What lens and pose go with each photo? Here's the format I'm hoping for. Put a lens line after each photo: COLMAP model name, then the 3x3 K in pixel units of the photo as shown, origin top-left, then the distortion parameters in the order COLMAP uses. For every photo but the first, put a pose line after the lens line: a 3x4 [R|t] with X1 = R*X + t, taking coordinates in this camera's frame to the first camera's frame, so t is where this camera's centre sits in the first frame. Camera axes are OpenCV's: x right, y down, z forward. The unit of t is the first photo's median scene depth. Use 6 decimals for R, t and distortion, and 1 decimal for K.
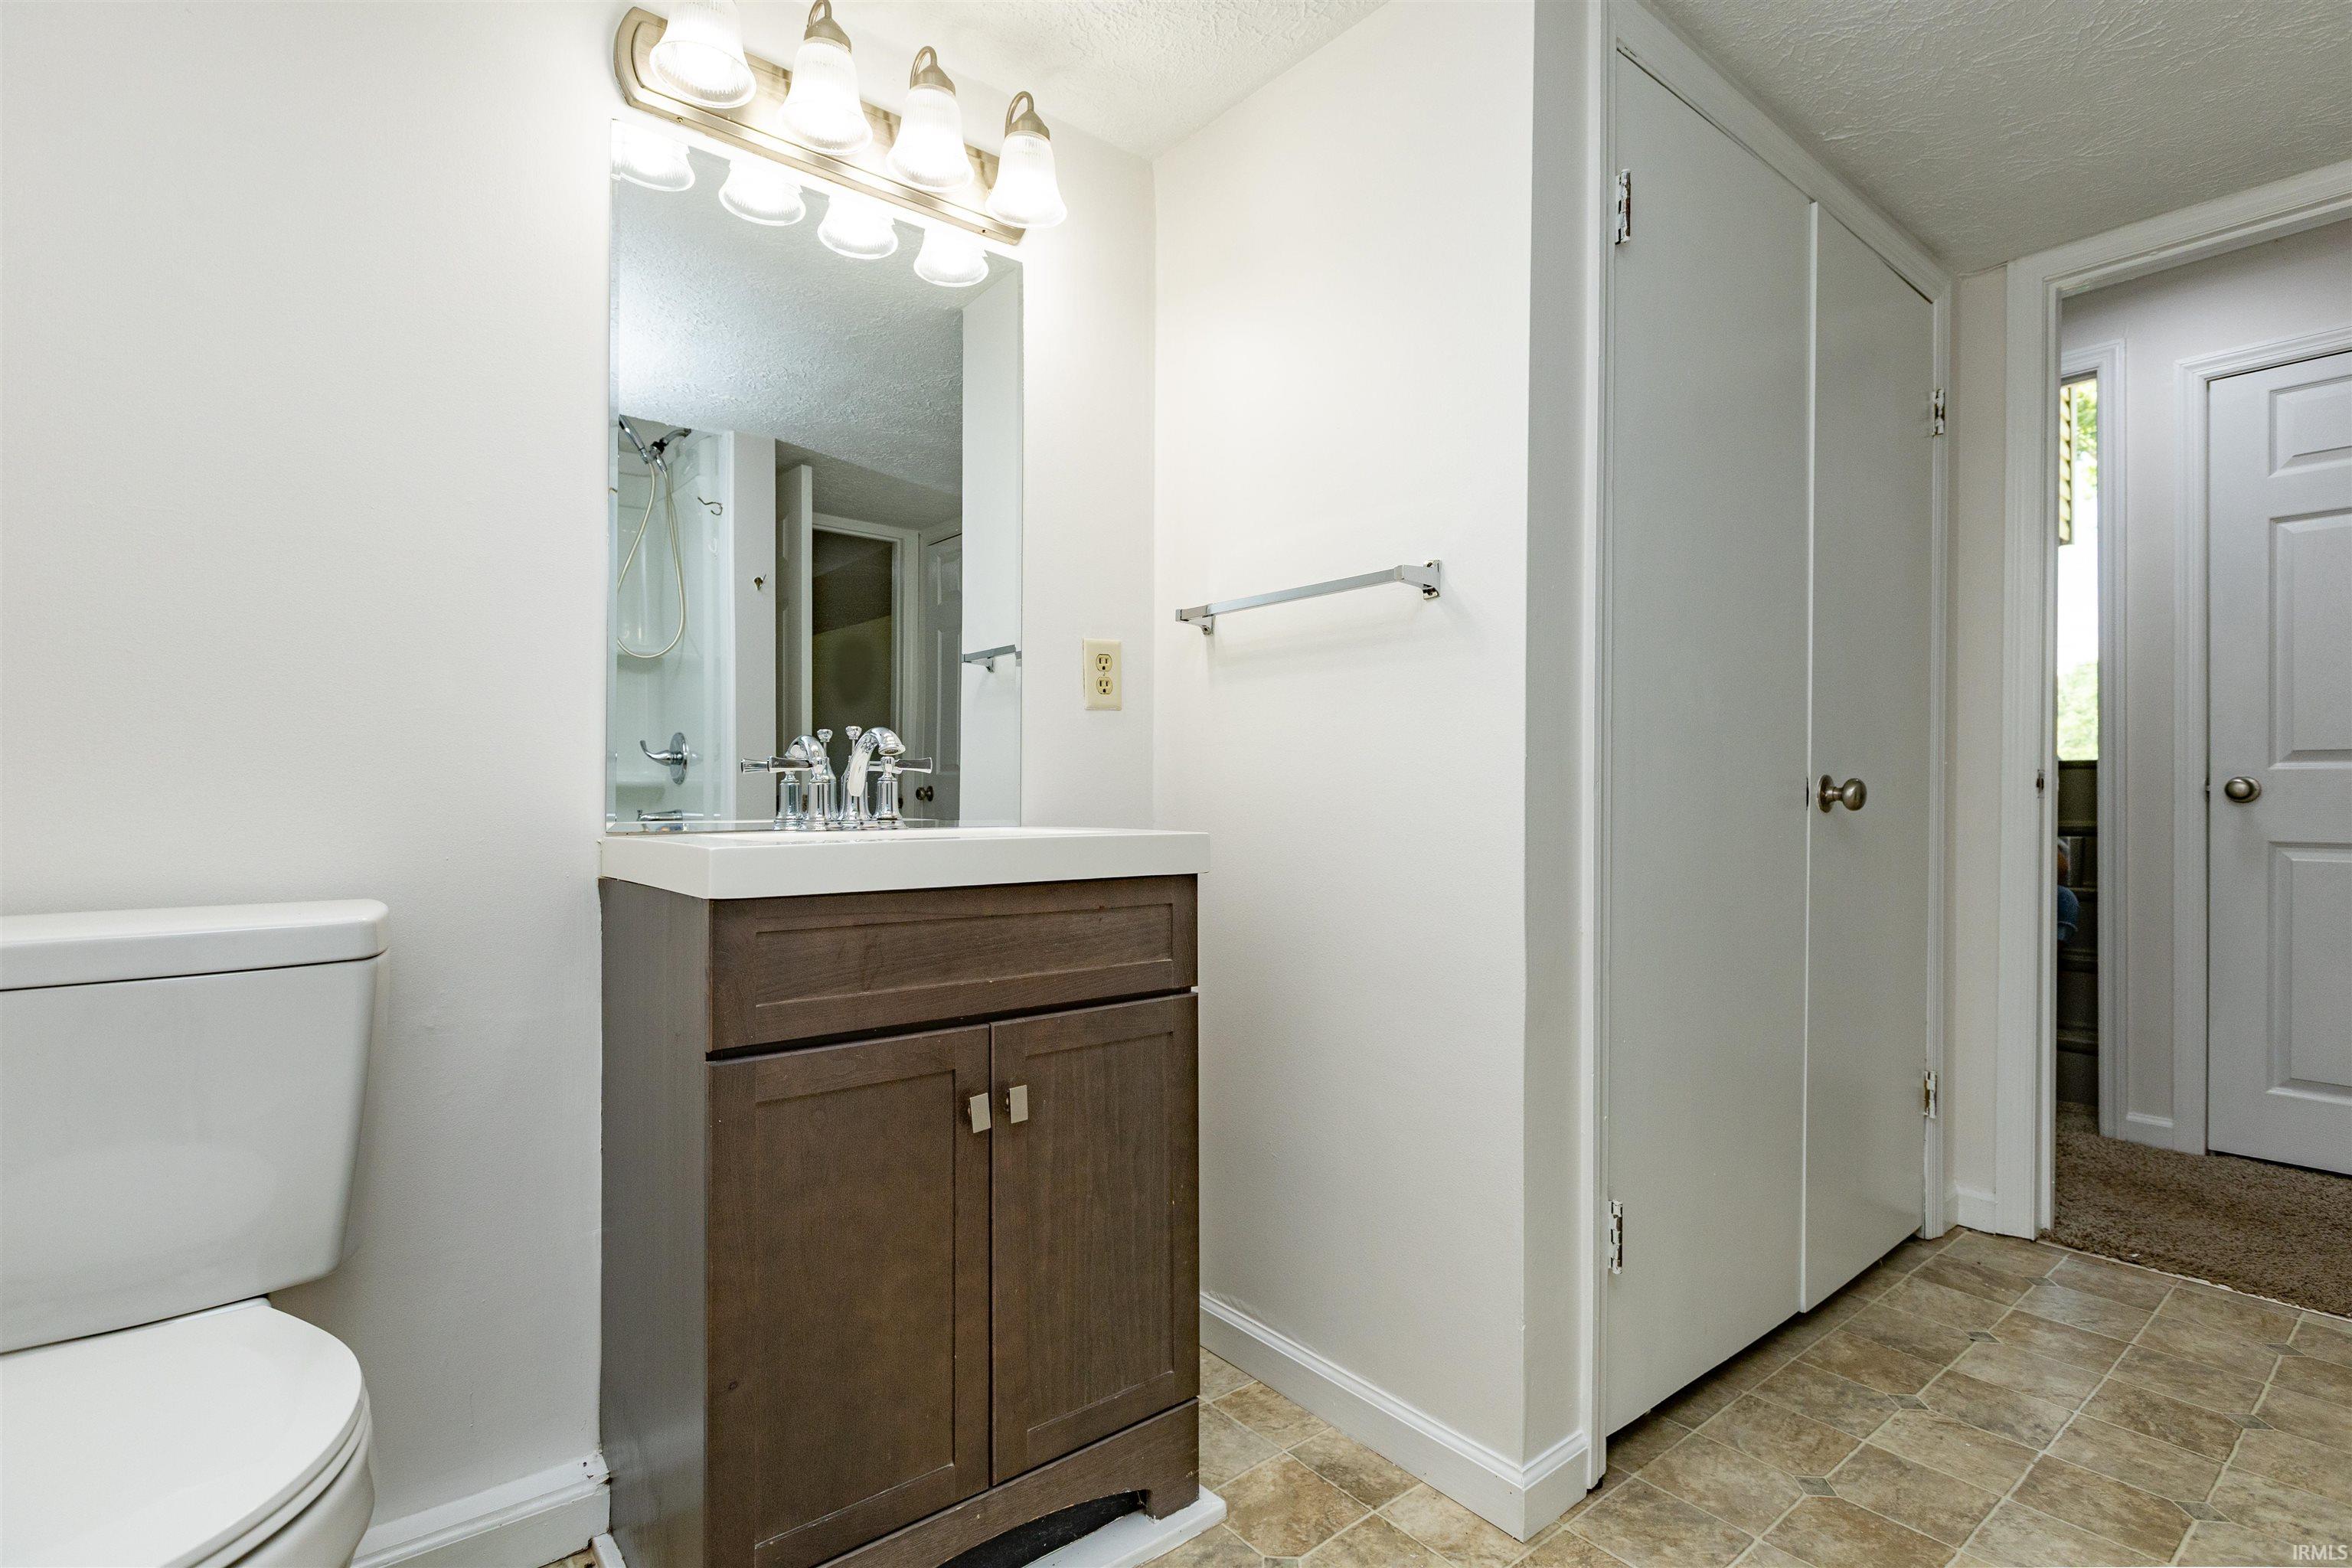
lens RADIAL K [[1158.6, 0, 1176.0], [0, 1158.6, 784.0], [0, 0, 1]] dist [-0.005106, 0.001473]
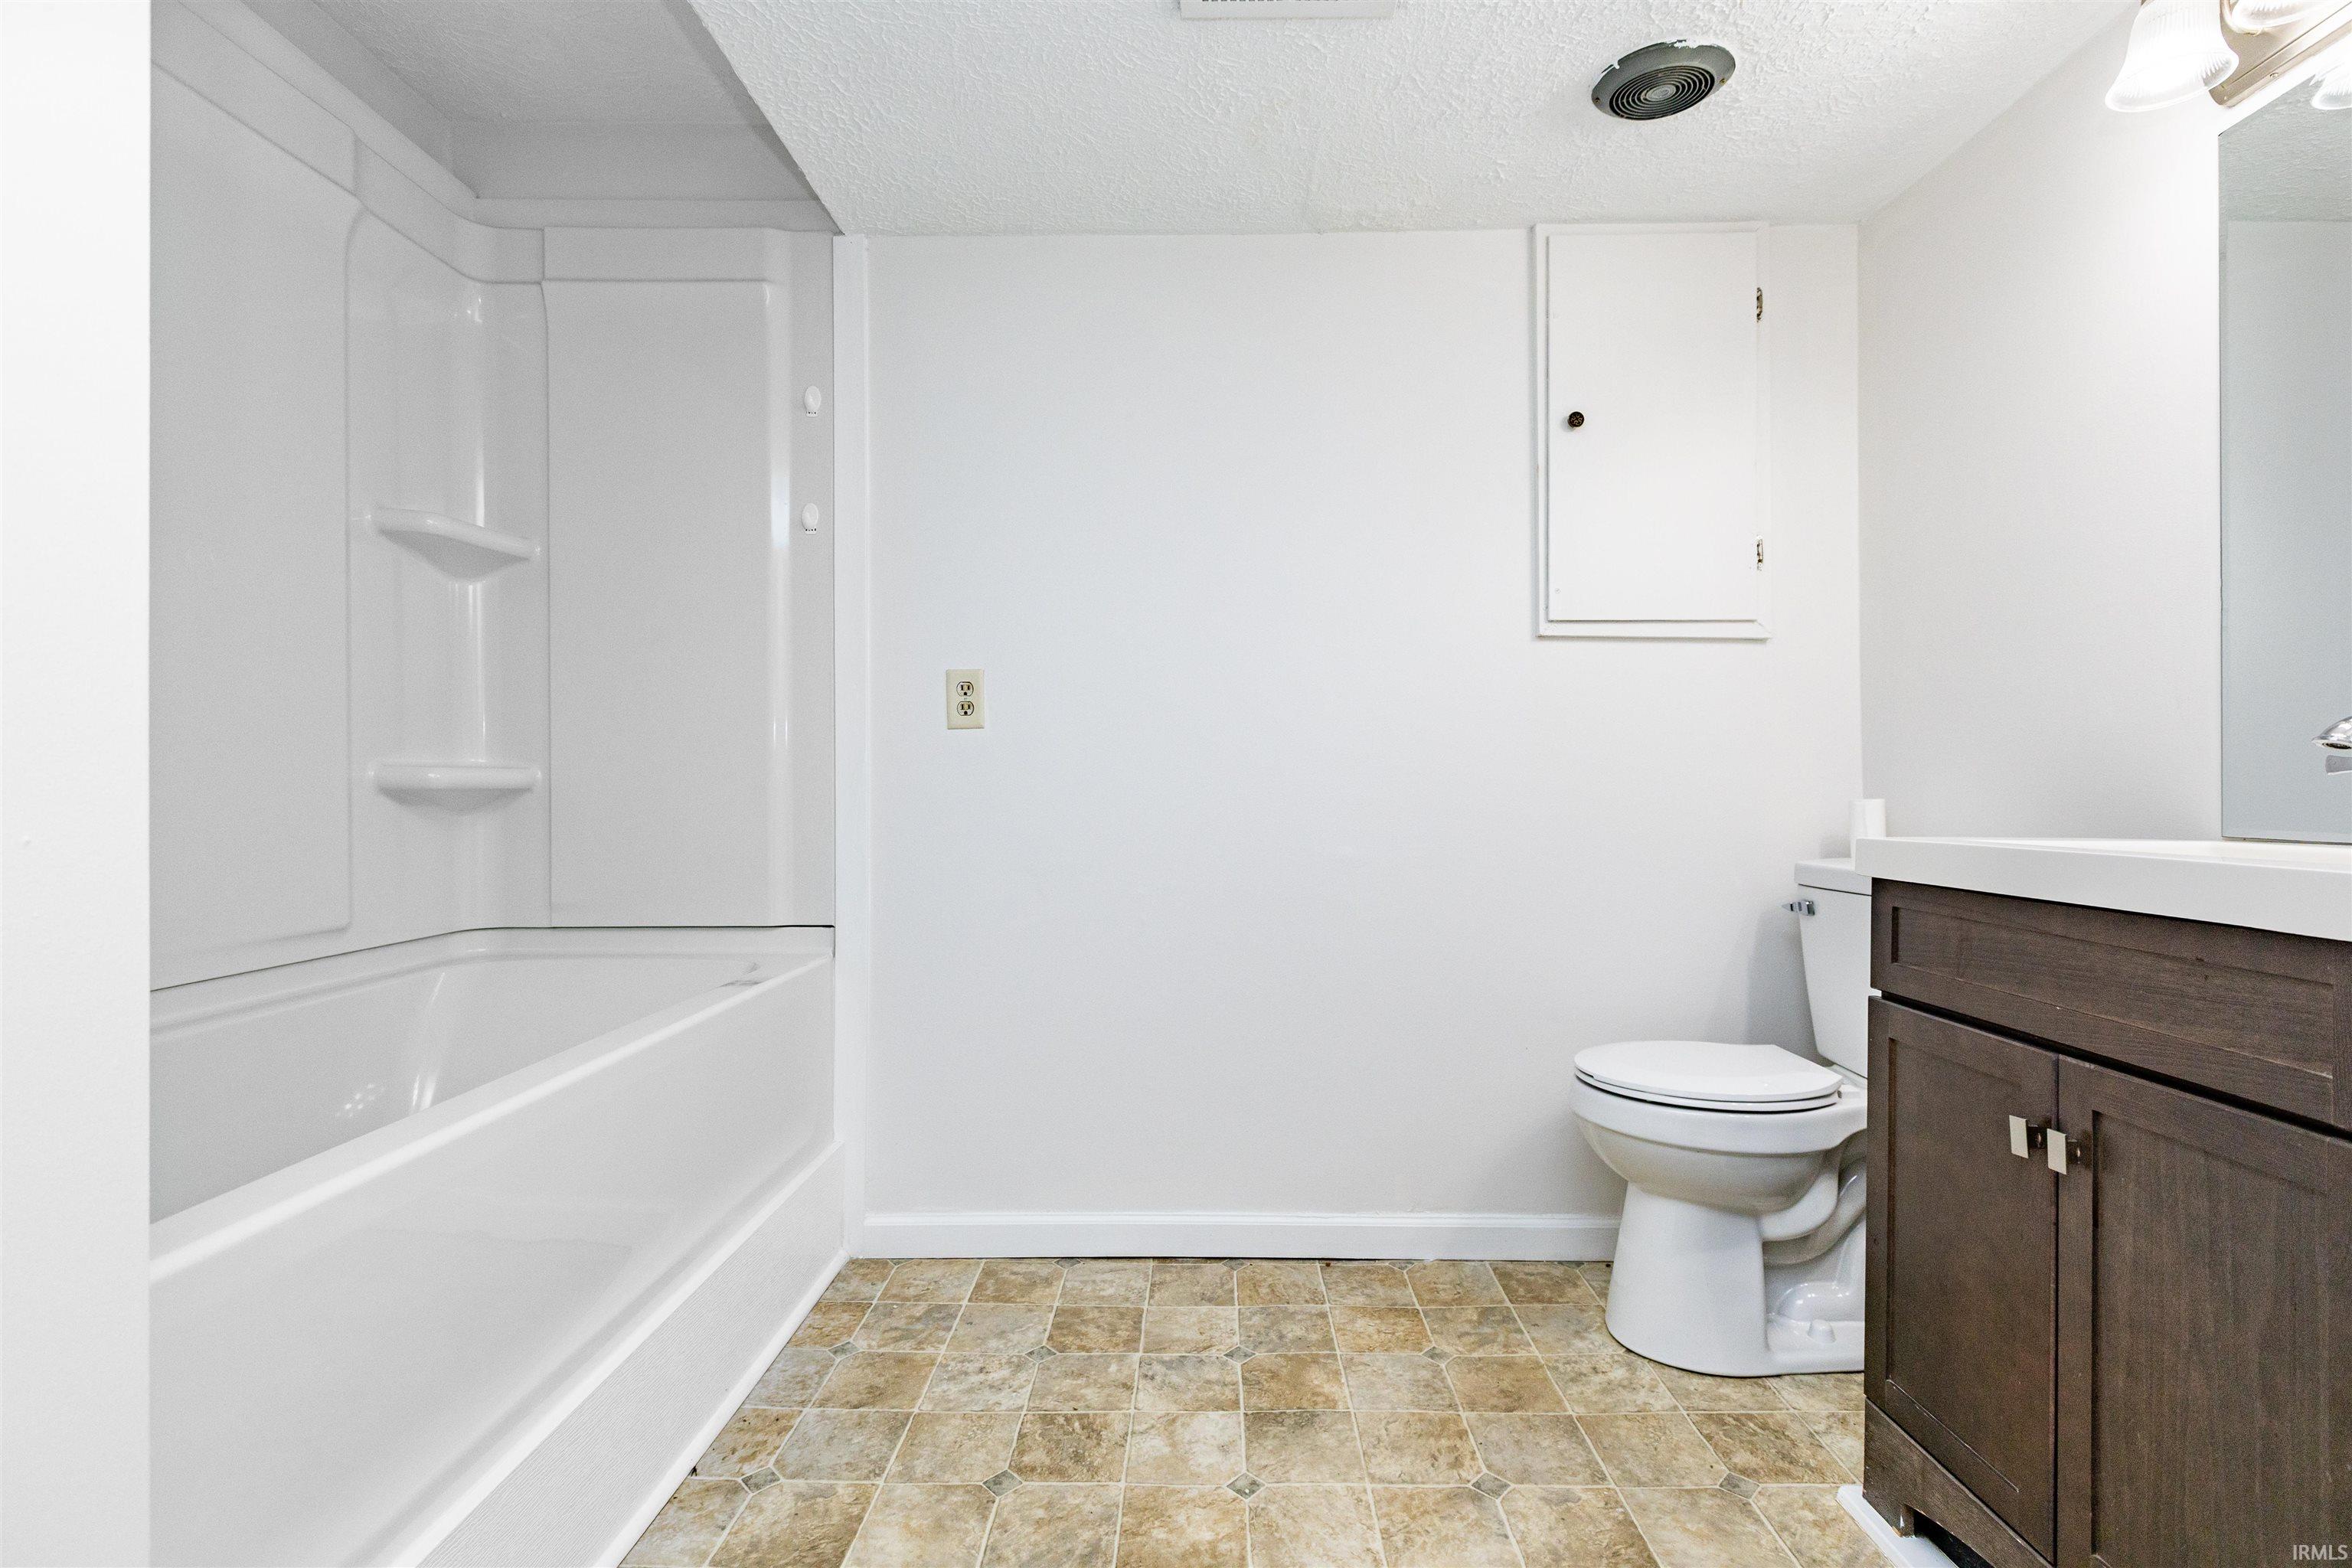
lens RADIAL K [[1044.0, 0, 1184.3], [0, 1044.0, 765.4], [0, 0, 1]] dist [0.002049, -0.001545]
pose [[-0.651882, -0.013086, -0.758208, 1.141854], [0.015217, 0.999424, -0.030332, -0.004515], [0.758168, -0.031310, -0.651307, 1.294244]]
